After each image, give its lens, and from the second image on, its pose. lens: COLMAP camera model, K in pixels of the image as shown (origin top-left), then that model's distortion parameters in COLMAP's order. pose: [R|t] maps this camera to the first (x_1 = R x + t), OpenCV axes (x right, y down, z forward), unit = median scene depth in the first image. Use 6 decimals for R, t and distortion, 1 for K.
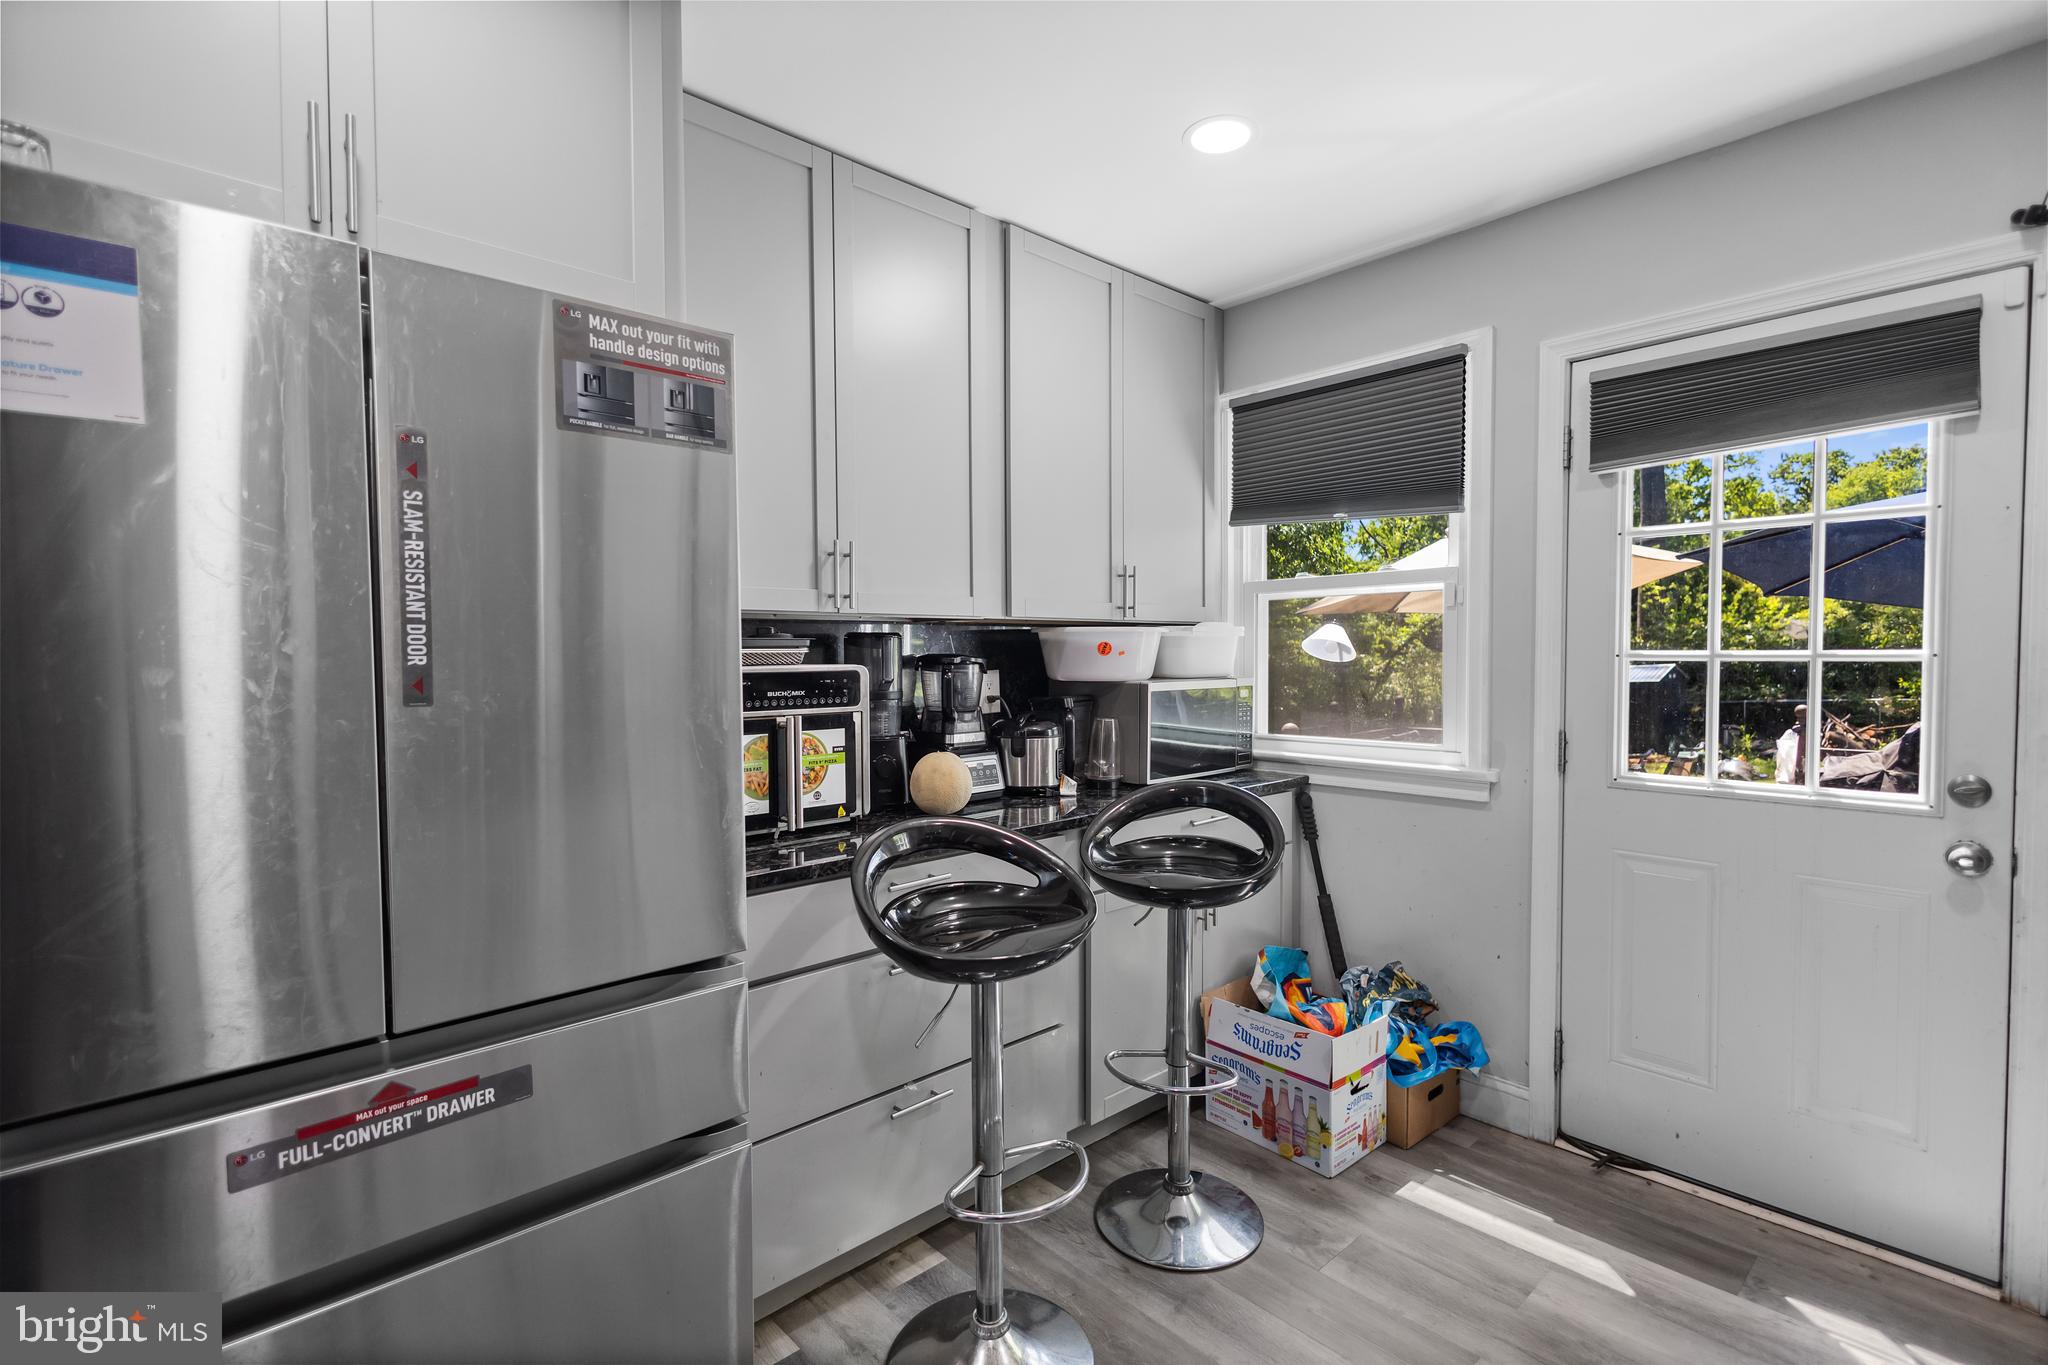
lens RADIAL K [[943.8, 0, 1018.2], [0, 943.8, 683.0], [0, 0, 1]] dist [0.010935, -0.002056]
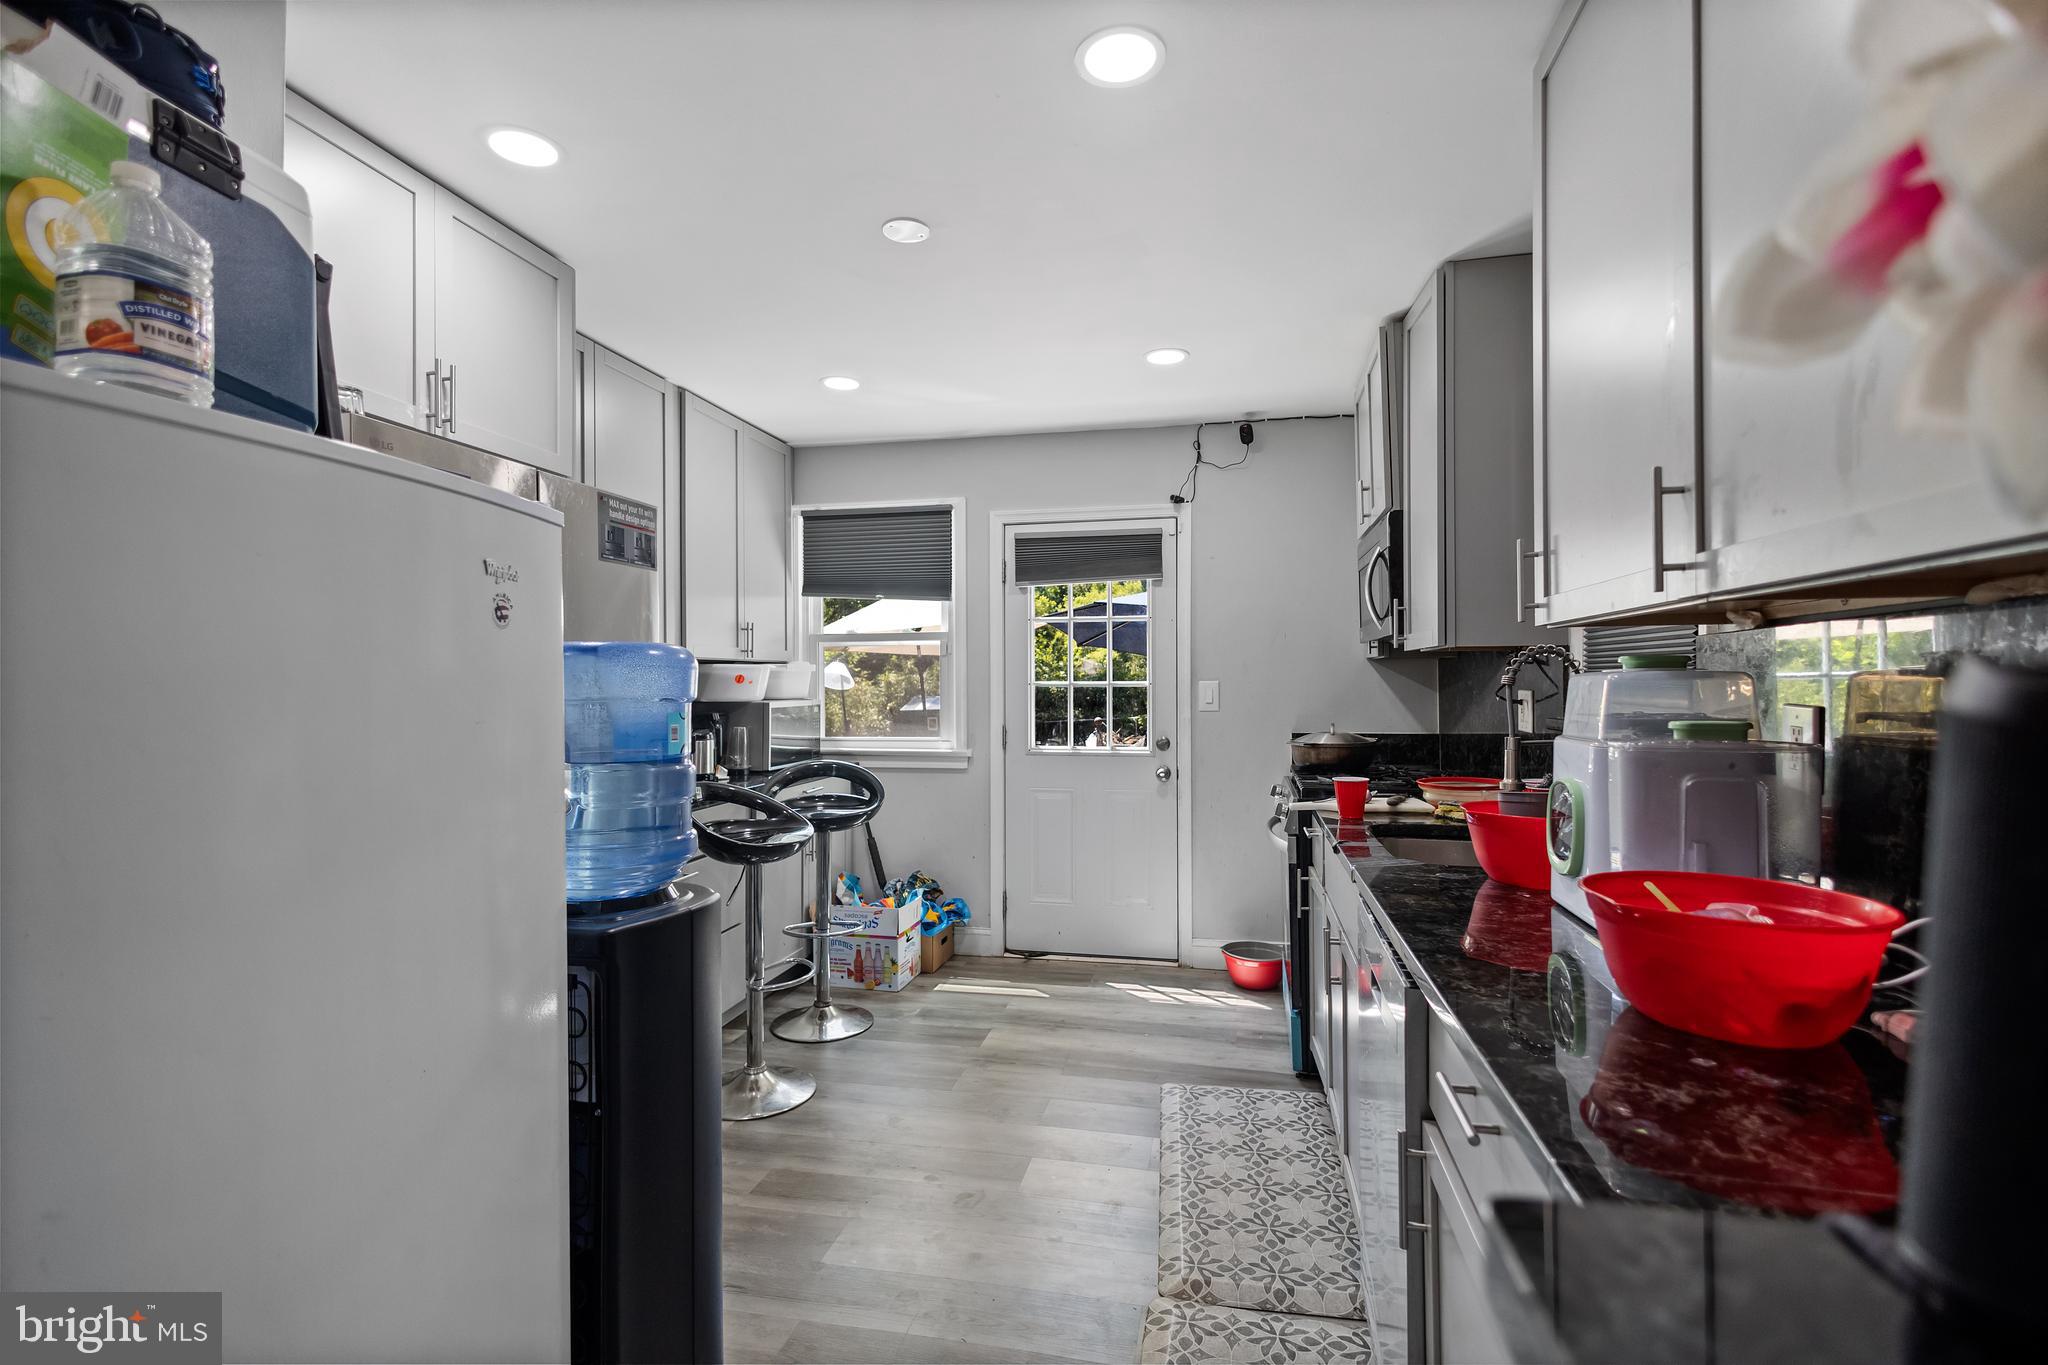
lens RADIAL K [[943.8, 0, 1026.5], [0, 943.8, 680.4], [0, 0, 1]] dist [0.010935, -0.002056]
pose [[0.815779, 0.002592, 0.578359, -0.428559], [0.018961, 0.999333, -0.031223, 0.021805], [-0.578053, 0.036437, 0.815185, -0.493527]]
